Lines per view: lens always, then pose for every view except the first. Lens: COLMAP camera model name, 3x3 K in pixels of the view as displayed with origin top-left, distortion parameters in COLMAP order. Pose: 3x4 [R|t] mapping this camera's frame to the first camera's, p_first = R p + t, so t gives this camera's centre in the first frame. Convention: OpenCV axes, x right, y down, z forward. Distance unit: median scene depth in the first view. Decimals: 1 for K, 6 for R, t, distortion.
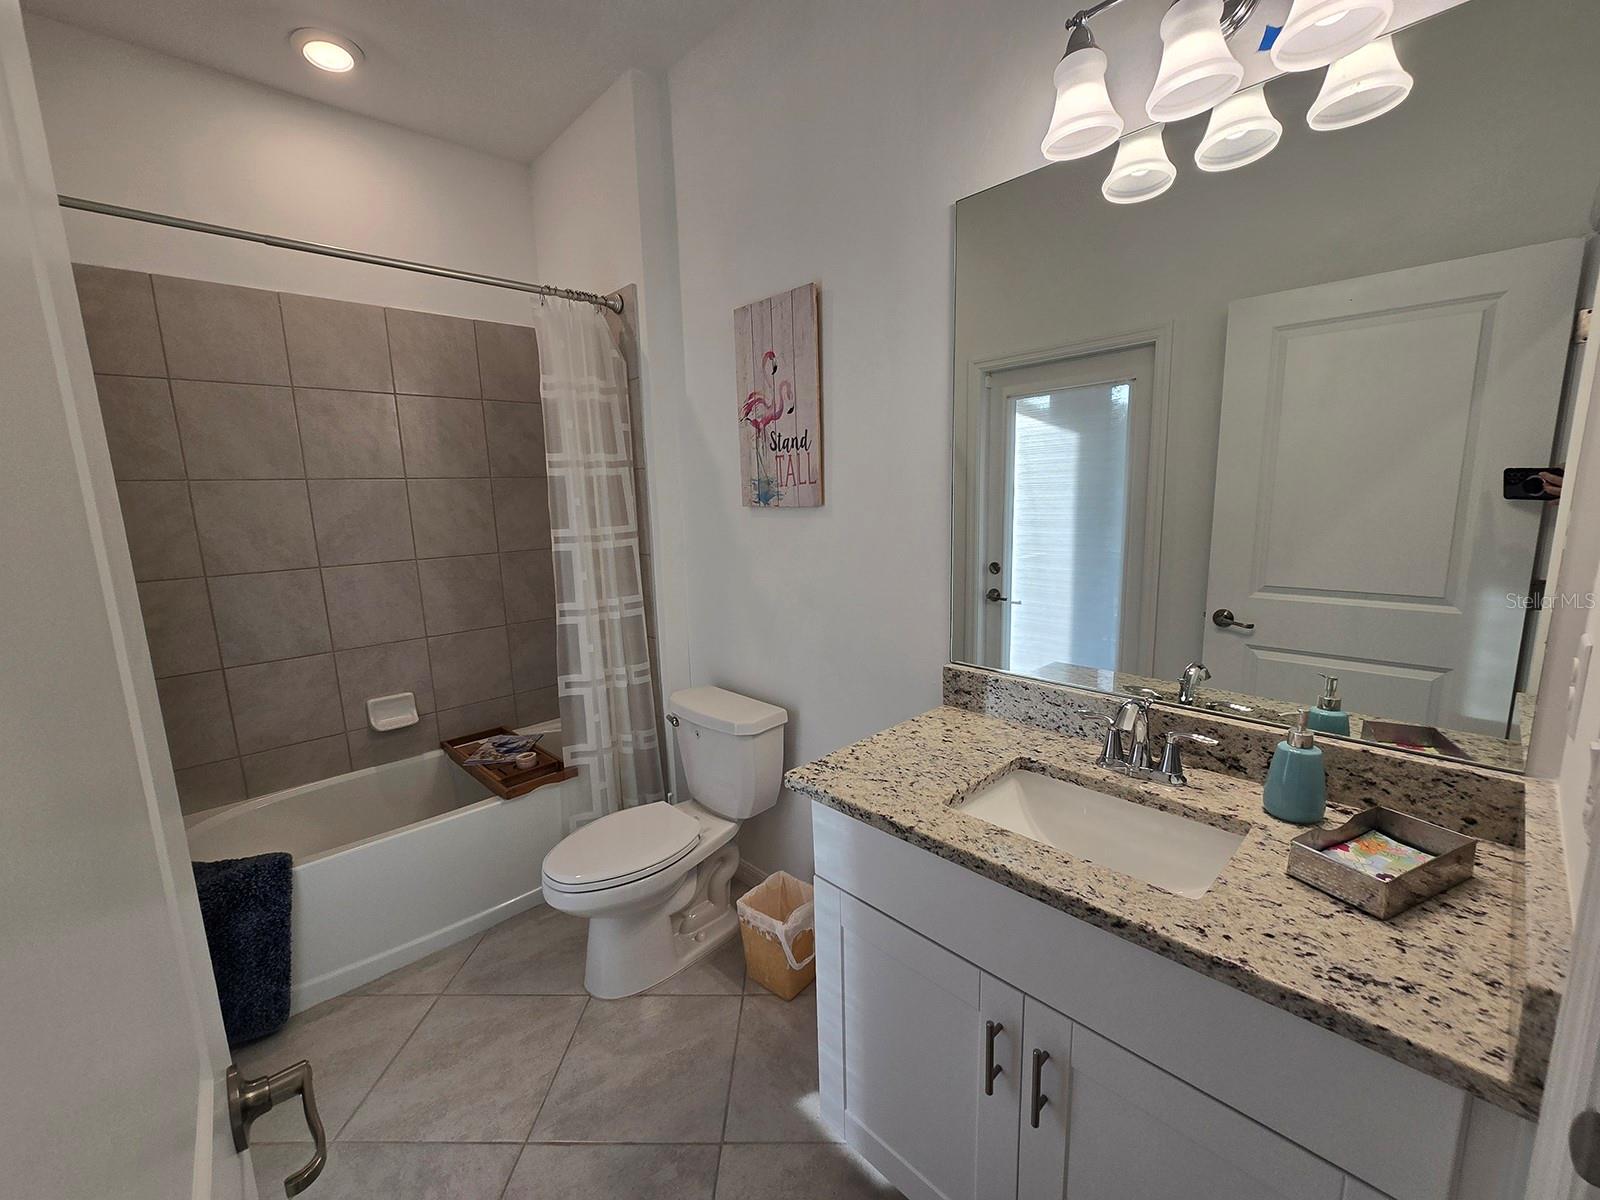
lens RADIAL K [[657.6, 0, 797.6], [0, 657.6, 603.2], [0, 0, 1]] dist [-0.008914, 0.003461]
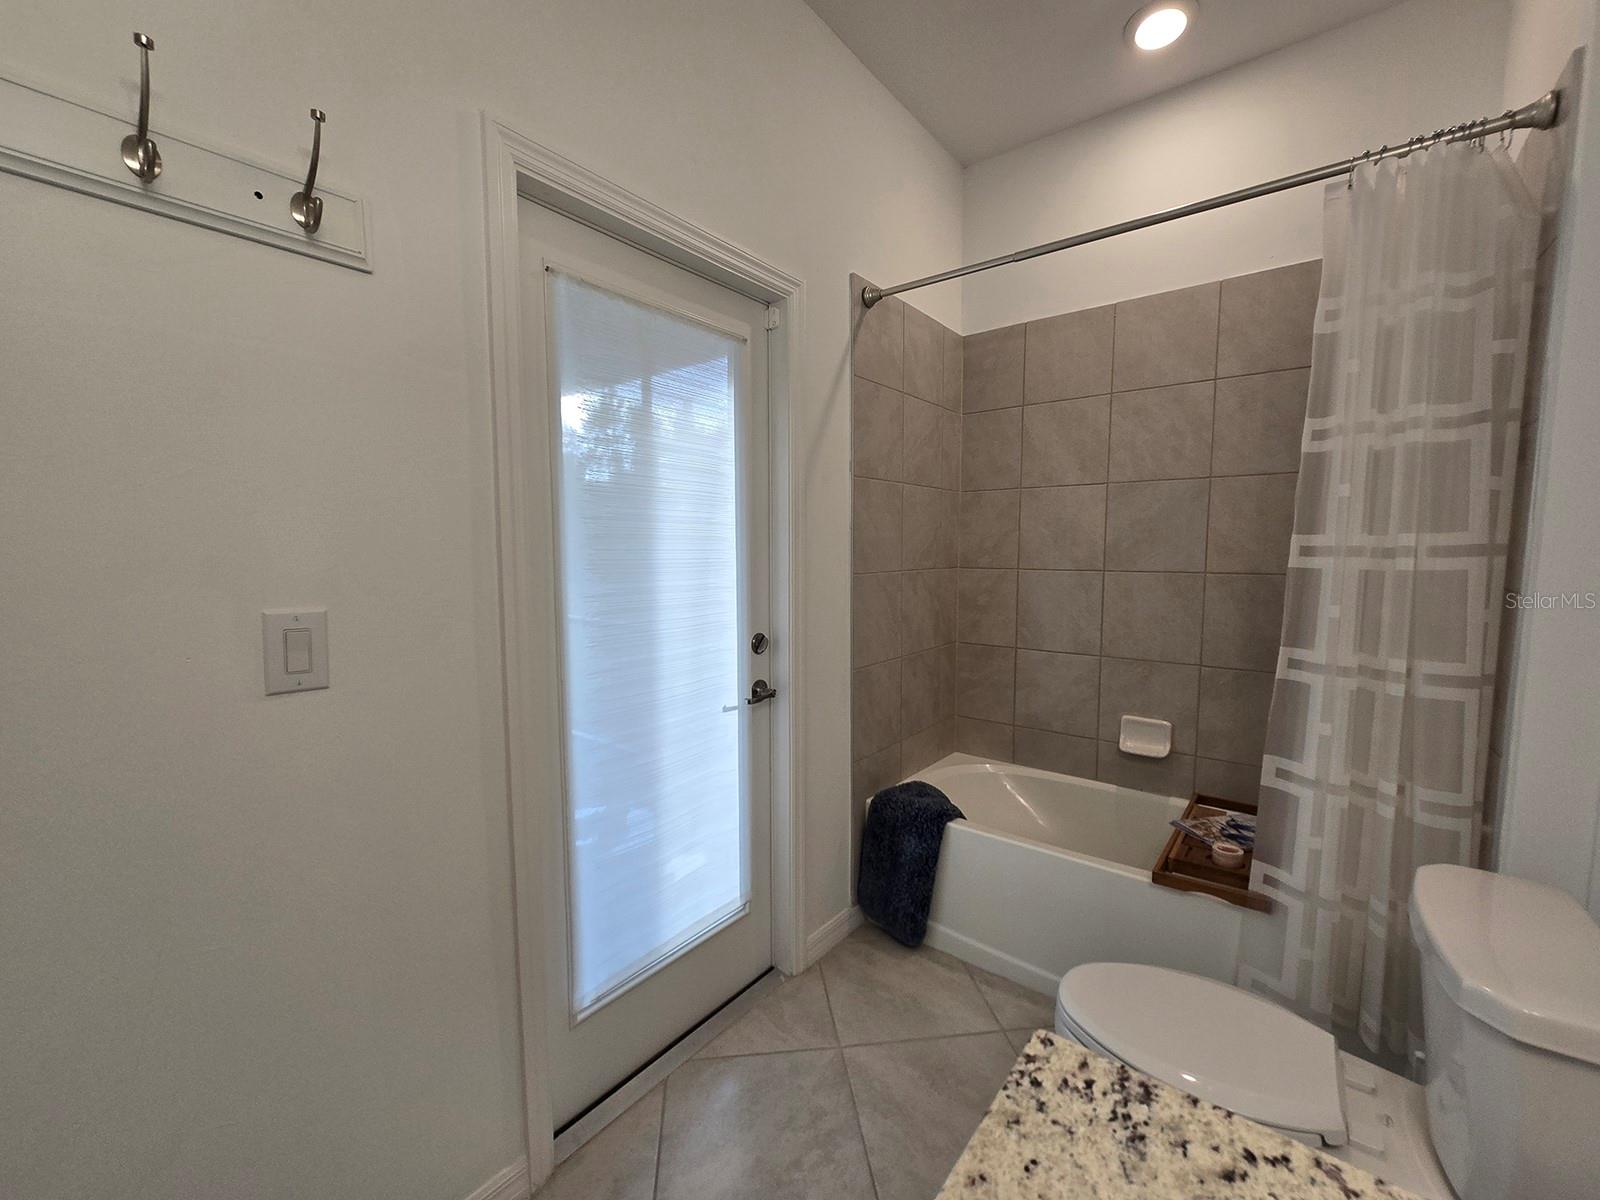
lens RADIAL K [[652.8, 0, 798.2], [0, 652.8, 604.4], [0, 0, 1]] dist [-0.000846, 0.000856]
pose [[0.138829, 0.117600, -0.983309, 0.198545], [-0.164205, 0.981913, 0.094249, -0.021957], [0.976608, 0.148379, 0.155629, 0.399615]]
